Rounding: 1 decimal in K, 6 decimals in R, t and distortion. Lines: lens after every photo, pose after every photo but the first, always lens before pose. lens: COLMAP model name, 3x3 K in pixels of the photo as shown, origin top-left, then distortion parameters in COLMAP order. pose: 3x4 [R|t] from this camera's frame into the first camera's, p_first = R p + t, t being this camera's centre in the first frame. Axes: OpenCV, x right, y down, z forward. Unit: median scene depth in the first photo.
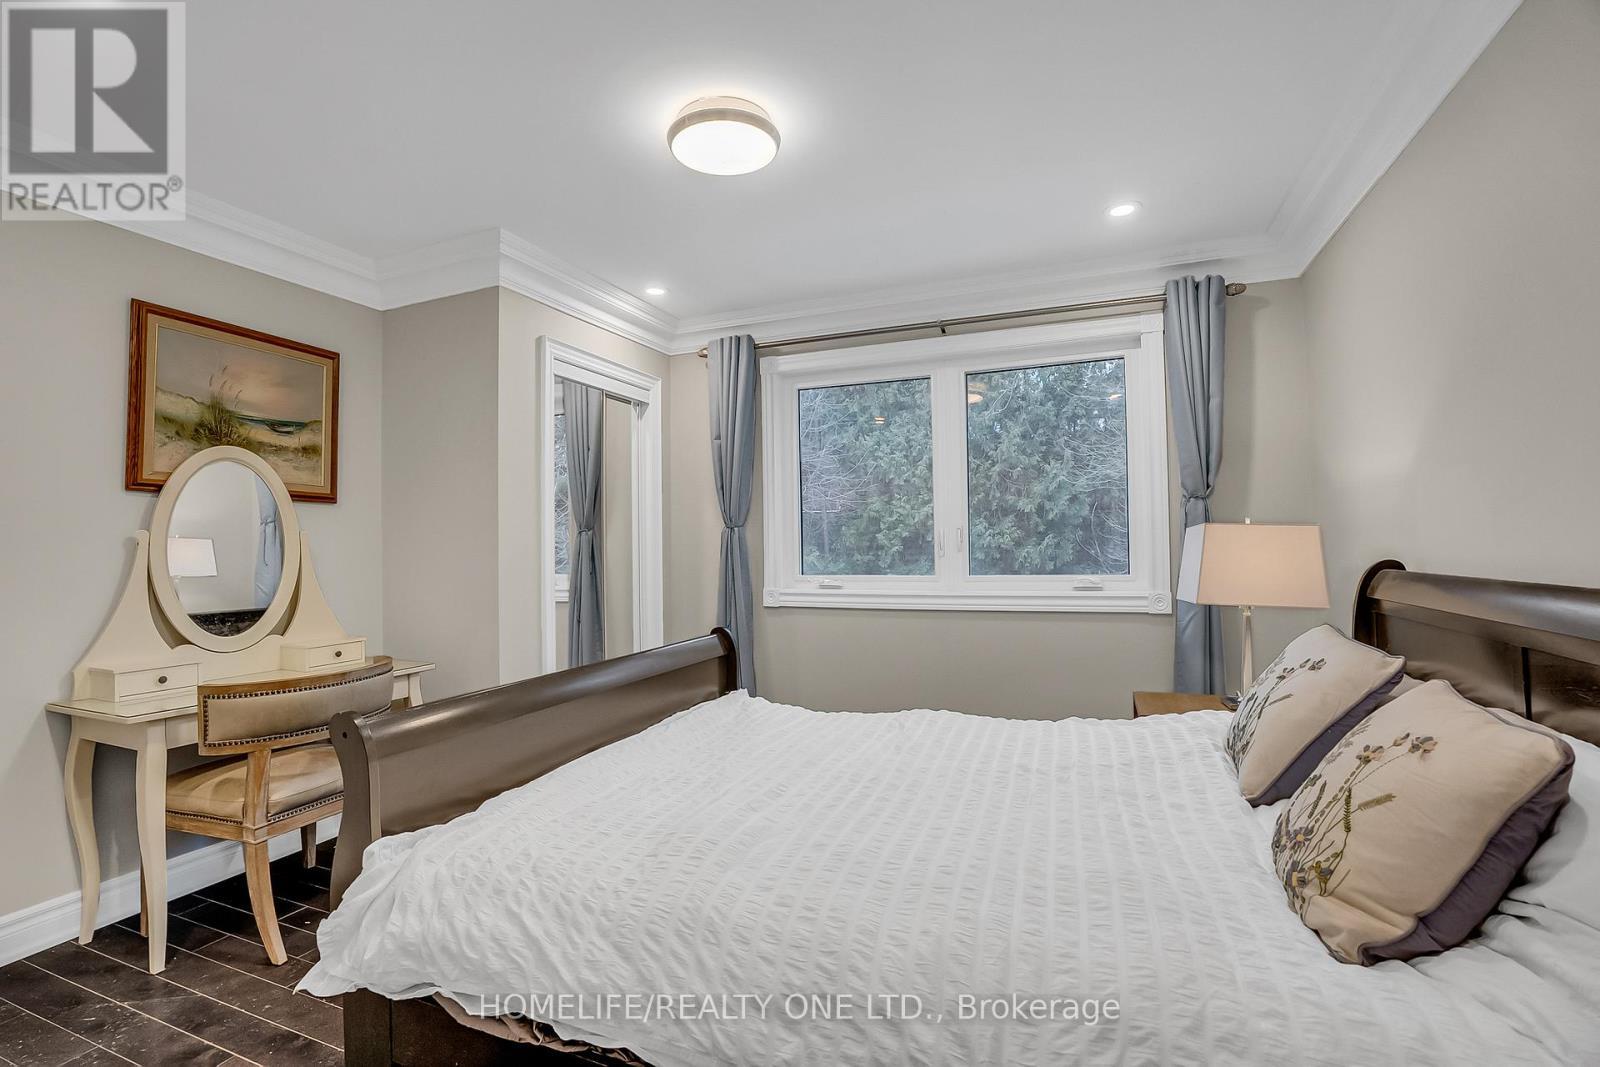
lens RADIAL K [[719.9, 0, 798.4], [0, 719.9, 535.6], [0, 0, 1]] dist [-0.040494, 0.004432]
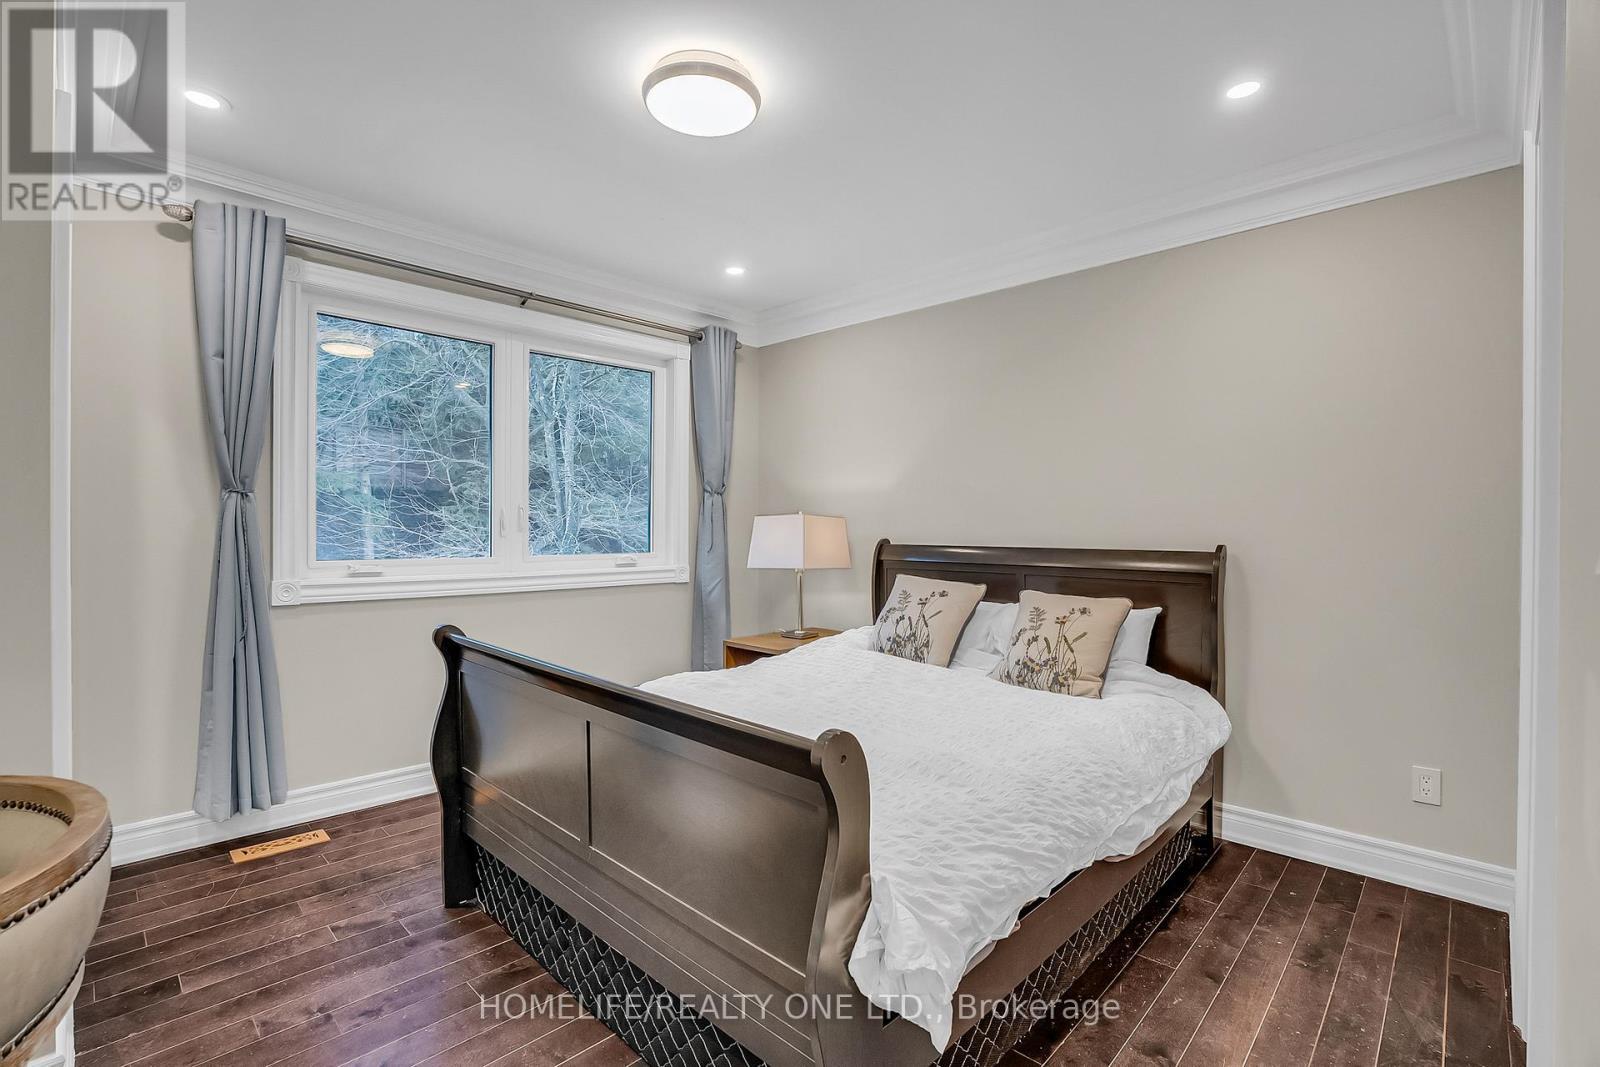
lens RADIAL K [[719.9, 0, 787.8], [0, 719.9, 531.5], [0, 0, 1]] dist [-0.040494, 0.004432]
pose [[0.381164, 0.011312, 0.924438, -0.653550], [-0.025565, 0.999672, -0.001692, 0.017811], [-0.924154, -0.022989, 0.381328, 0.358078]]
